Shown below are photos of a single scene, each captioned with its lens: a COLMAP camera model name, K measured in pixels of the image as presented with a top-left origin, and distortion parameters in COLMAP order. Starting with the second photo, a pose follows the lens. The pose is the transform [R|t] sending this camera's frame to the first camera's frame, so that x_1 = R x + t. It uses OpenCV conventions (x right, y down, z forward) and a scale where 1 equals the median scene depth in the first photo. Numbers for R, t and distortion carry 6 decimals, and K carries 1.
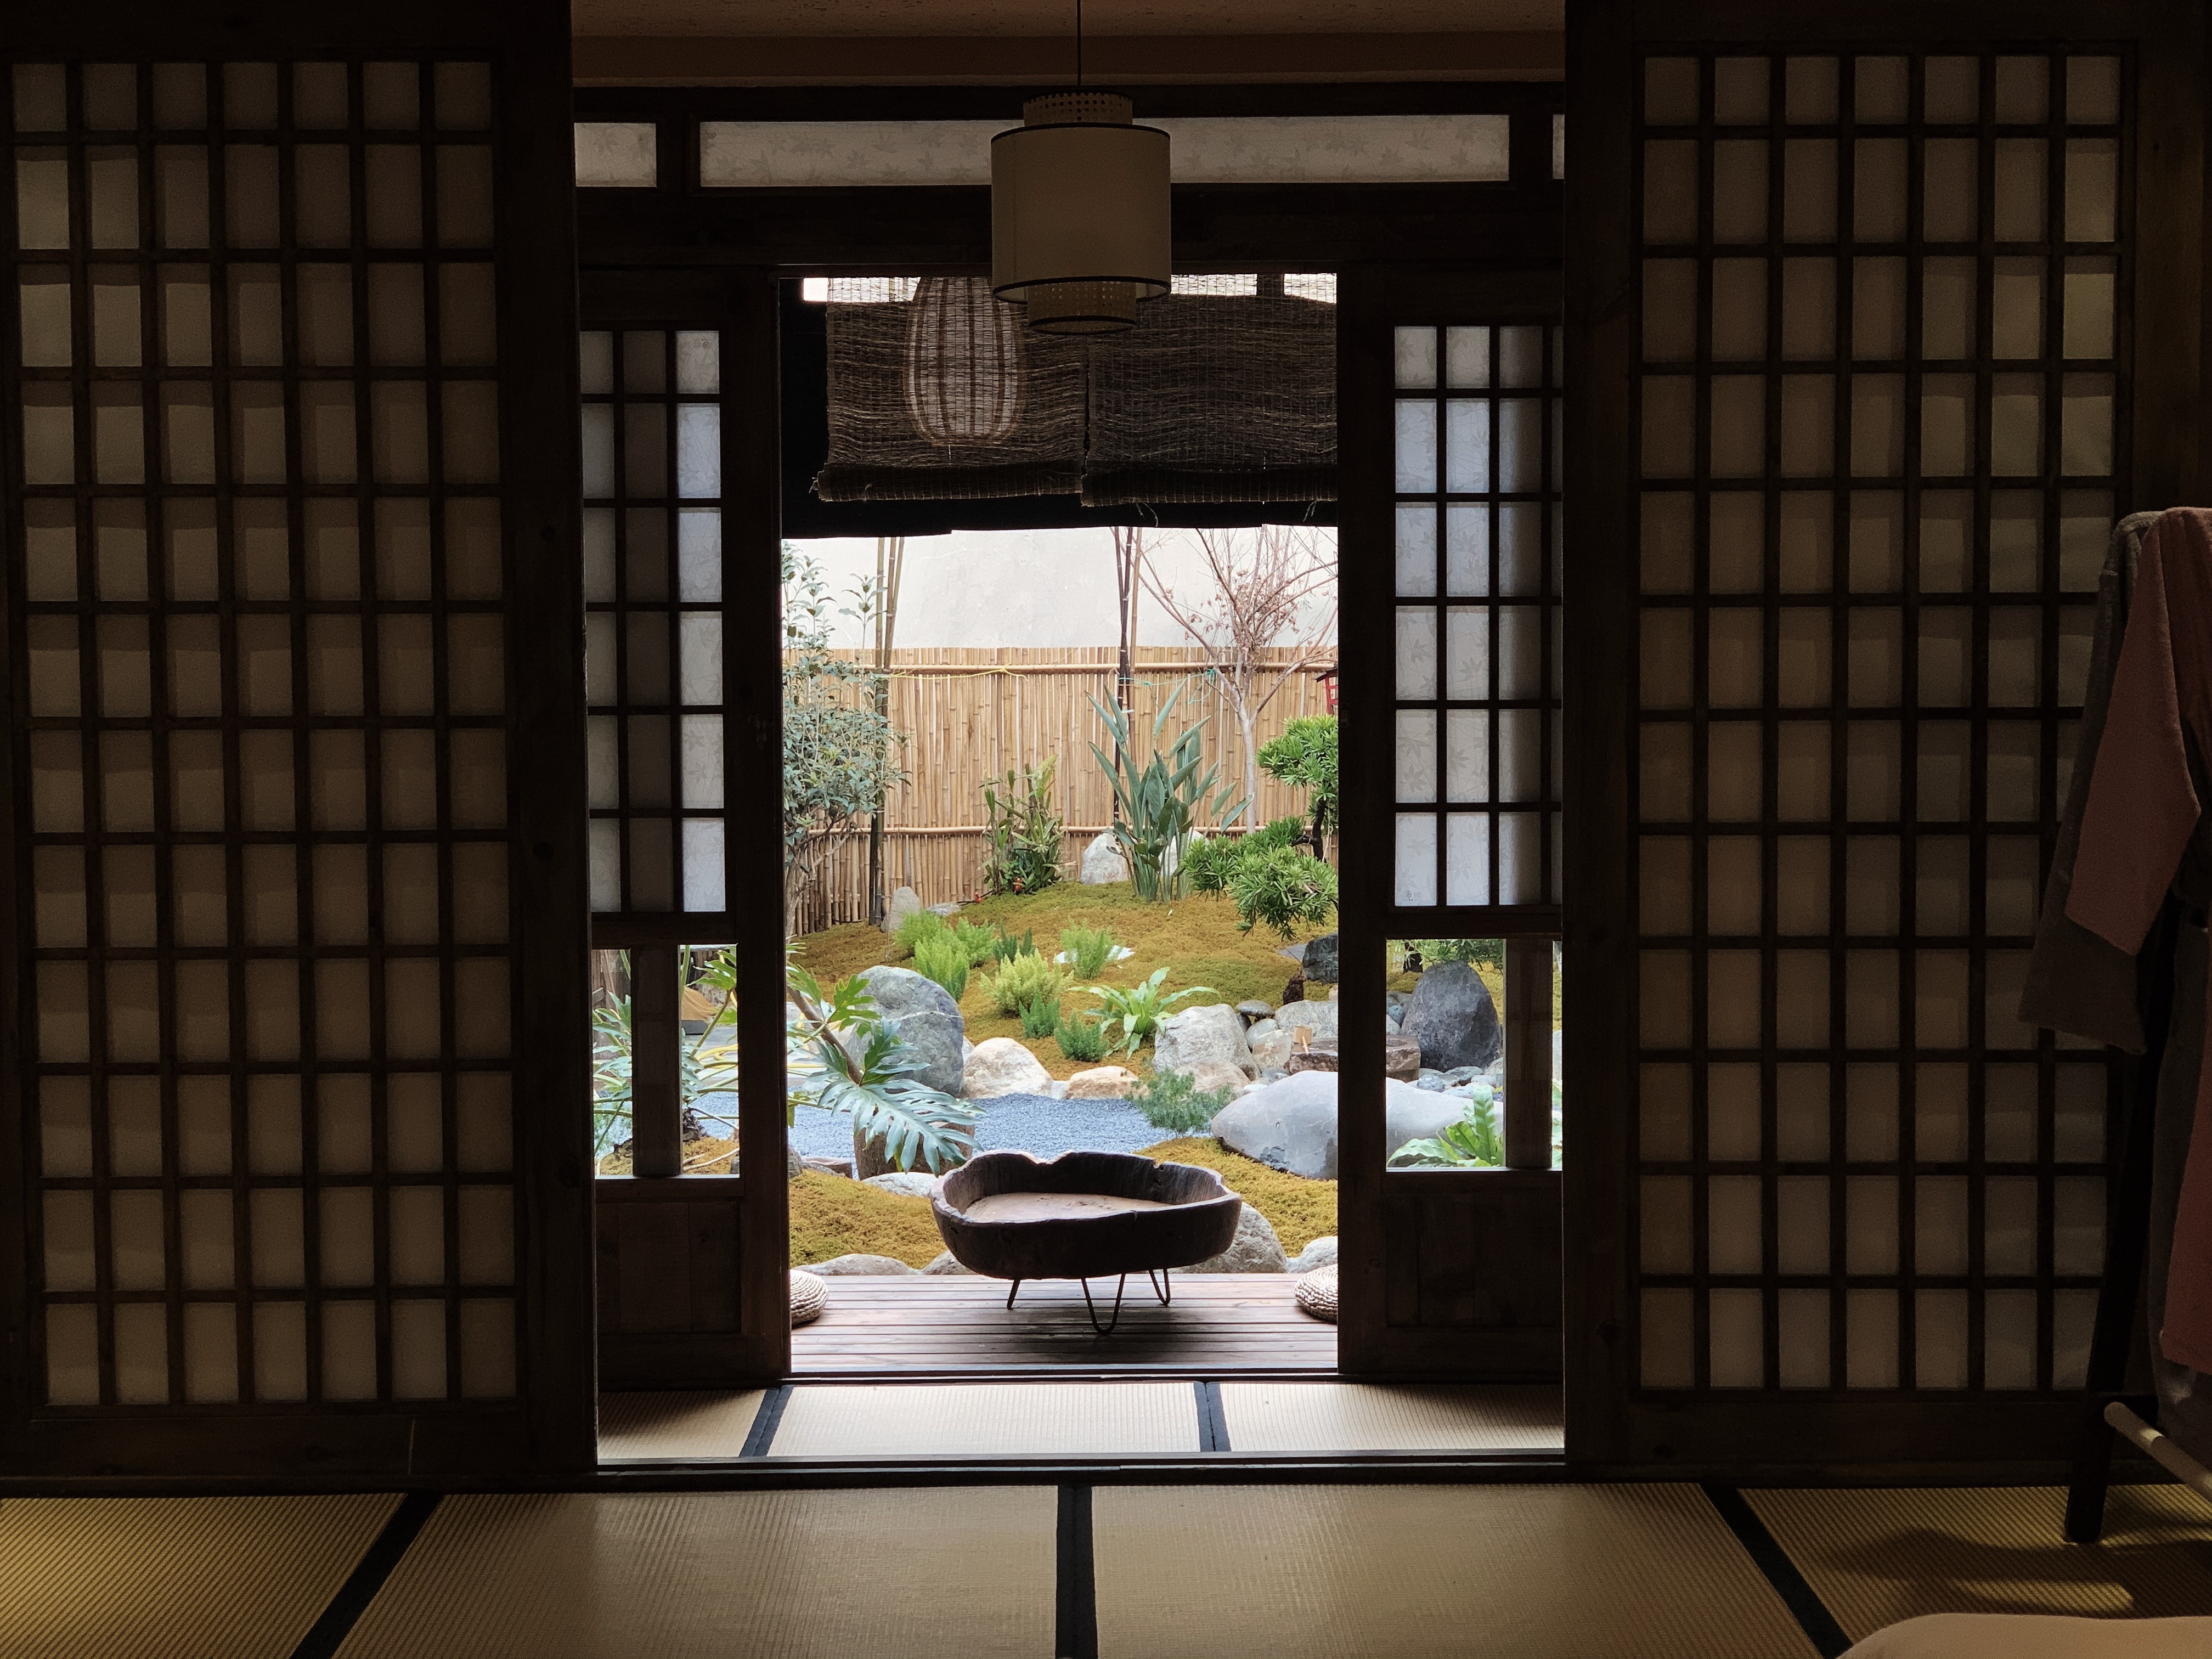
lens RADIAL K [[3217.9, 0, 1107.6], [0, 3217.9, 819.7], [0, 0, 1]] dist [0.031908, 0.000000]
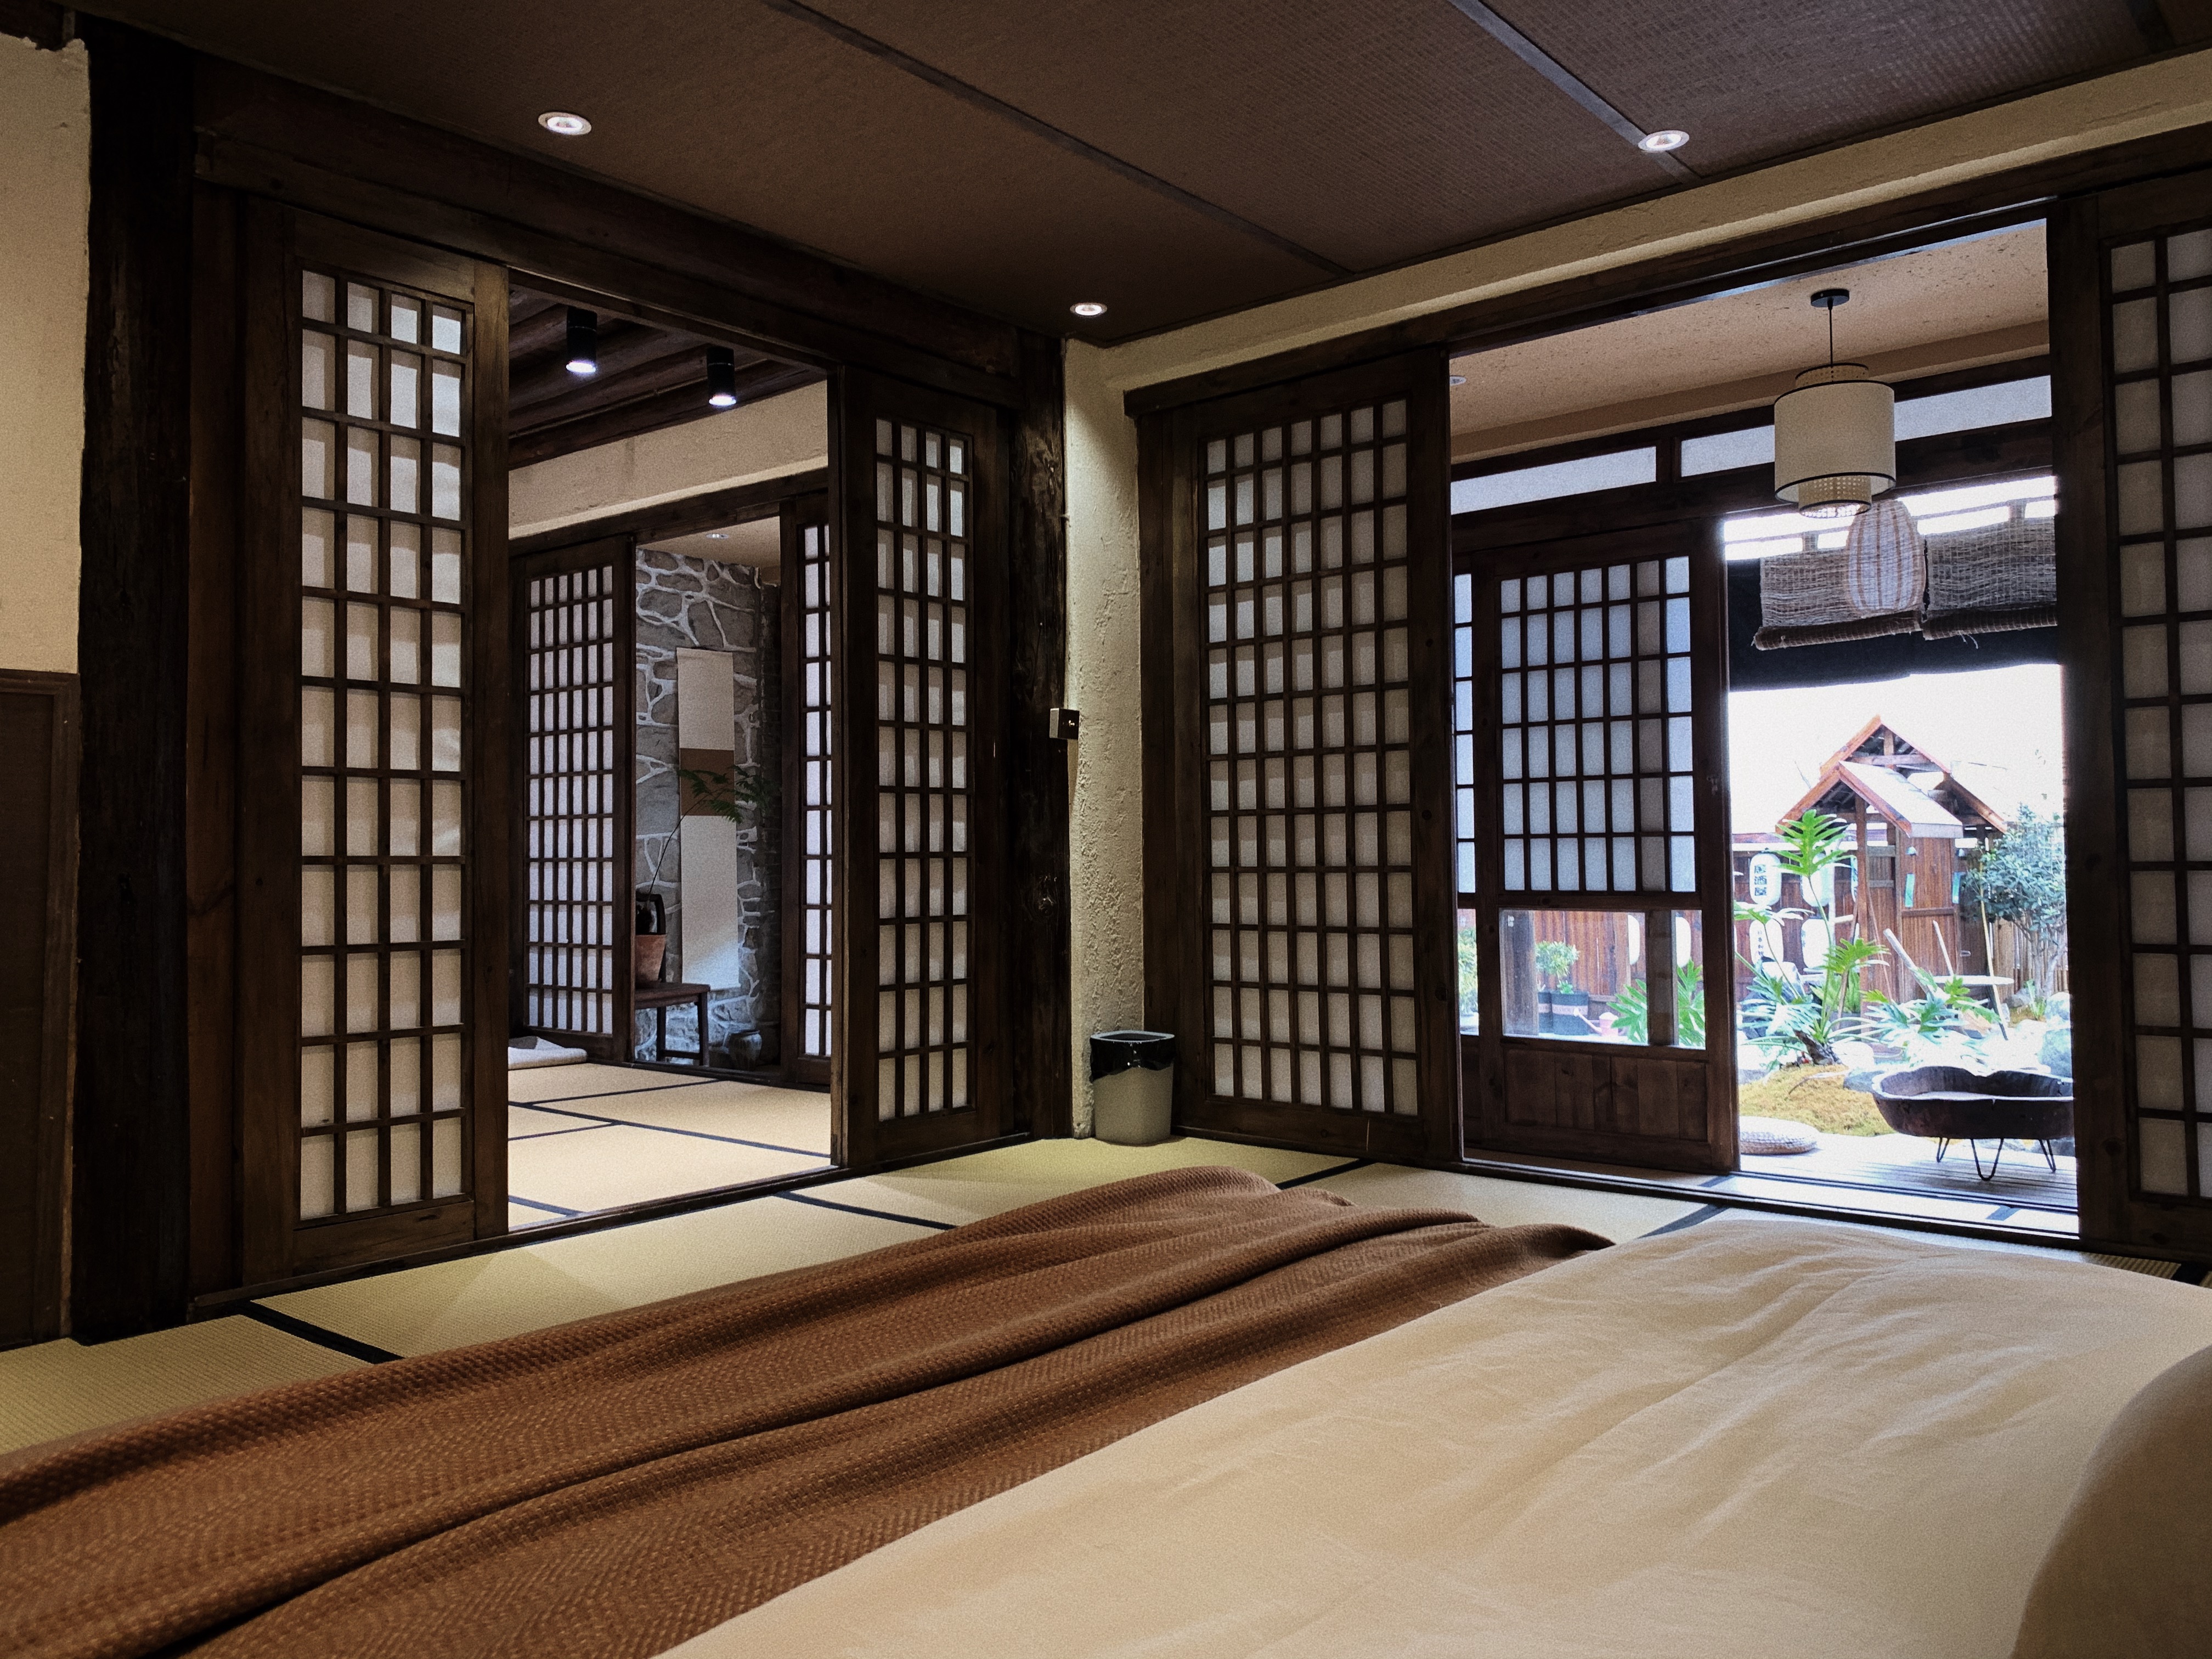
lens RADIAL K [[1683.9, 0, 1101.4], [0, 1683.9, 840.0], [0, 0, 1]] dist [-0.016211, -0.014073]
pose [[0.732712, -0.016294, -0.680343, 0.337807], [-0.036309, 0.997353, -0.062990, 0.090305], [0.679569, 0.070856, 0.730182, 0.169476]]
